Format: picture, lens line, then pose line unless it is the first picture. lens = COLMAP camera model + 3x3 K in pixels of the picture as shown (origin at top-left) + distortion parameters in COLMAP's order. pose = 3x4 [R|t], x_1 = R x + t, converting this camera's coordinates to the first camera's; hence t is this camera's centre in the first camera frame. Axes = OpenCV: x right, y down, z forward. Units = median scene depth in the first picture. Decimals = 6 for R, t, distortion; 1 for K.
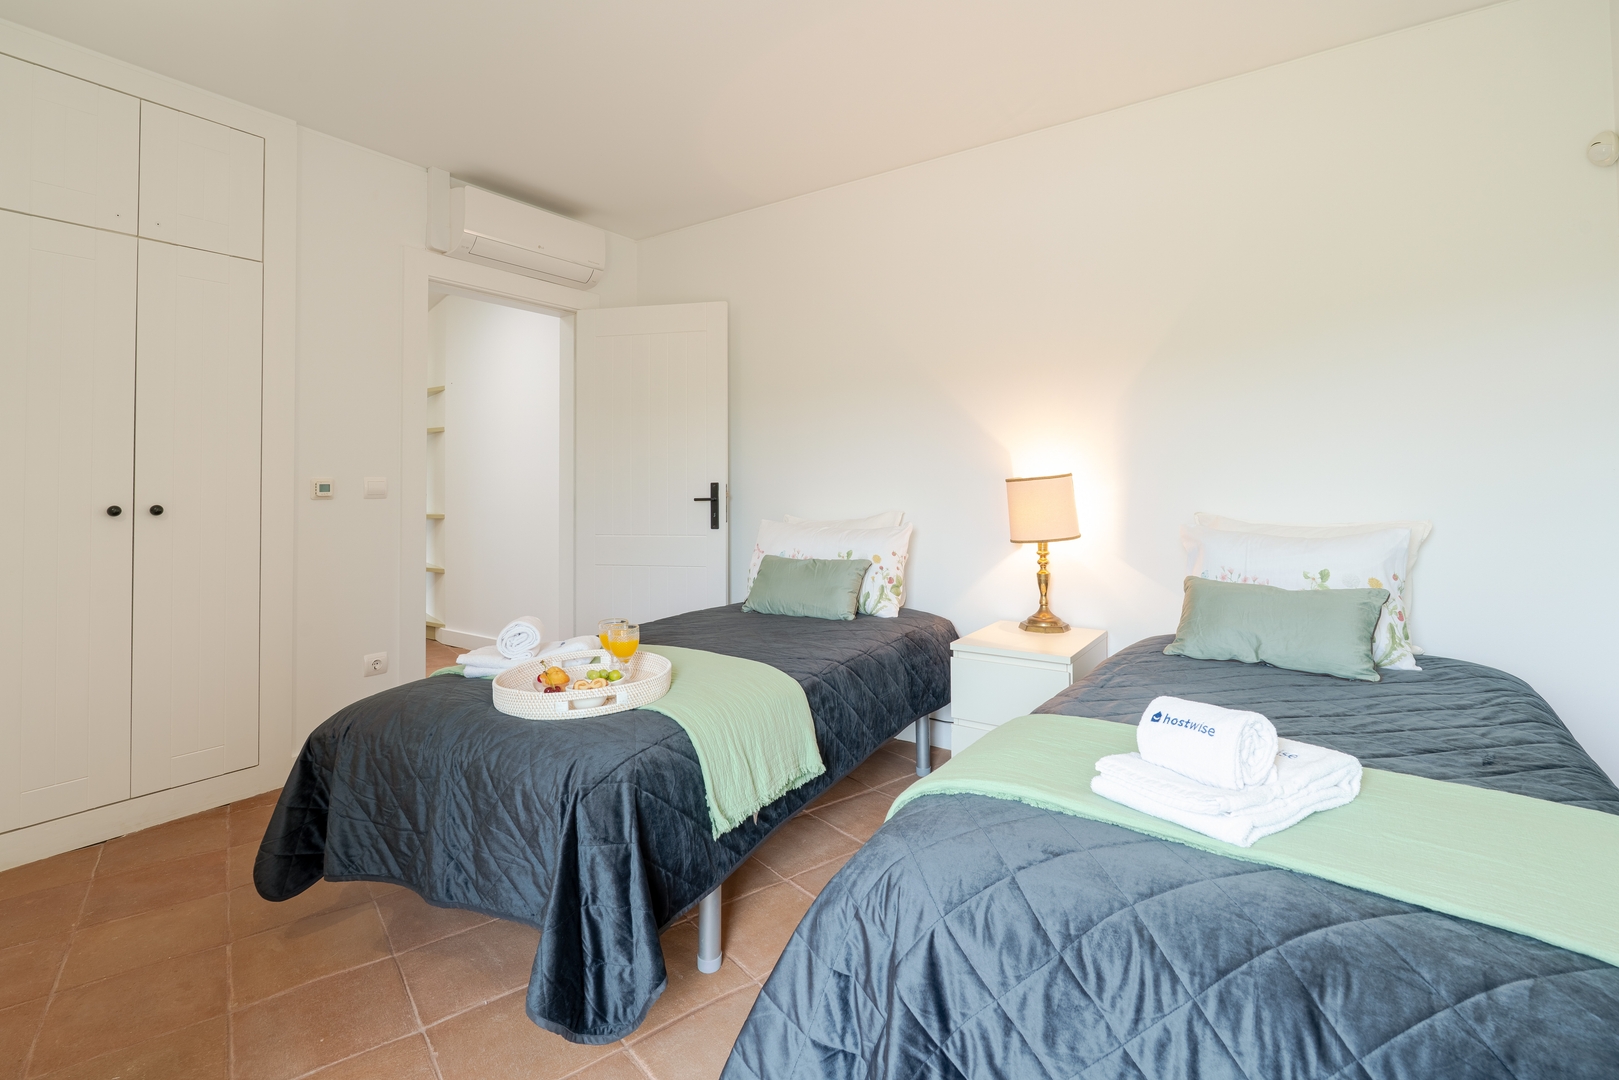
lens RADIAL K [[788.0, 0, 809.5], [0, 788.0, 480.5], [0, 0, 1]] dist [-0.003287, -0.000512]
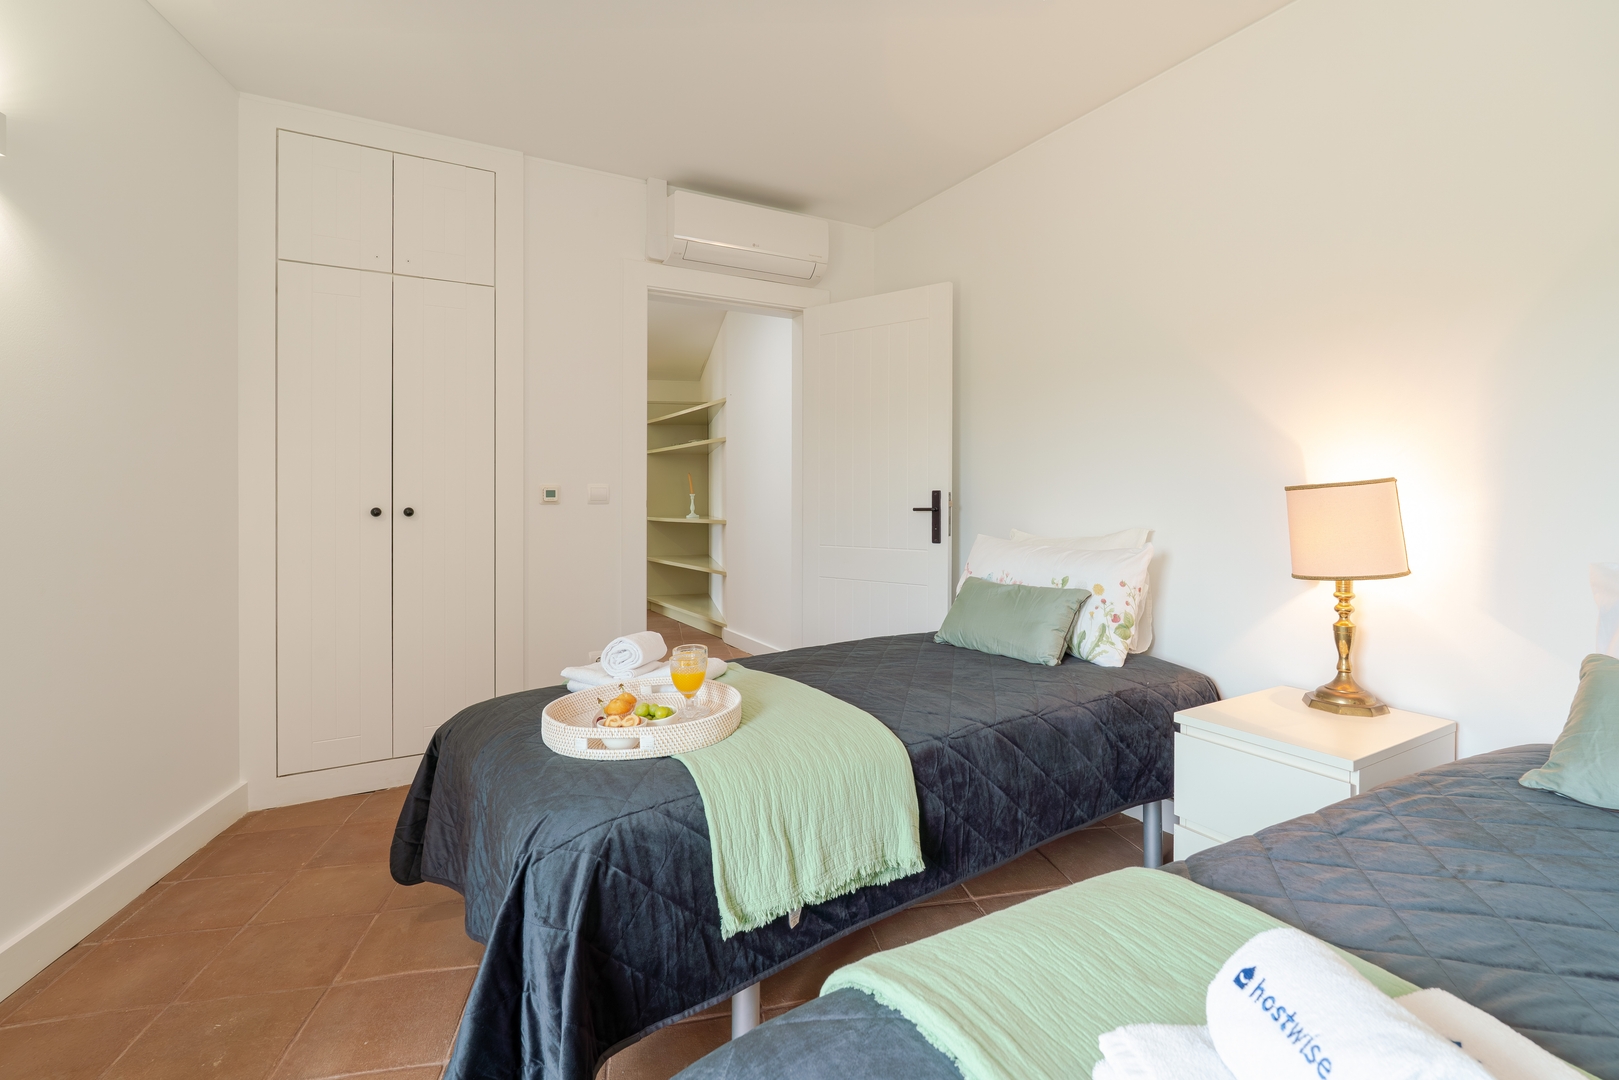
lens RADIAL K [[786.2, 0, 808.4], [0, 786.2, 508.5], [0, 0, 1]] dist [-0.007301, 0.001668]
pose [[0.903040, 0.013896, -0.429331, 0.178260], [-0.003609, 0.999687, 0.024766, 0.002044], [0.429540, -0.020815, 0.902808, 0.204703]]
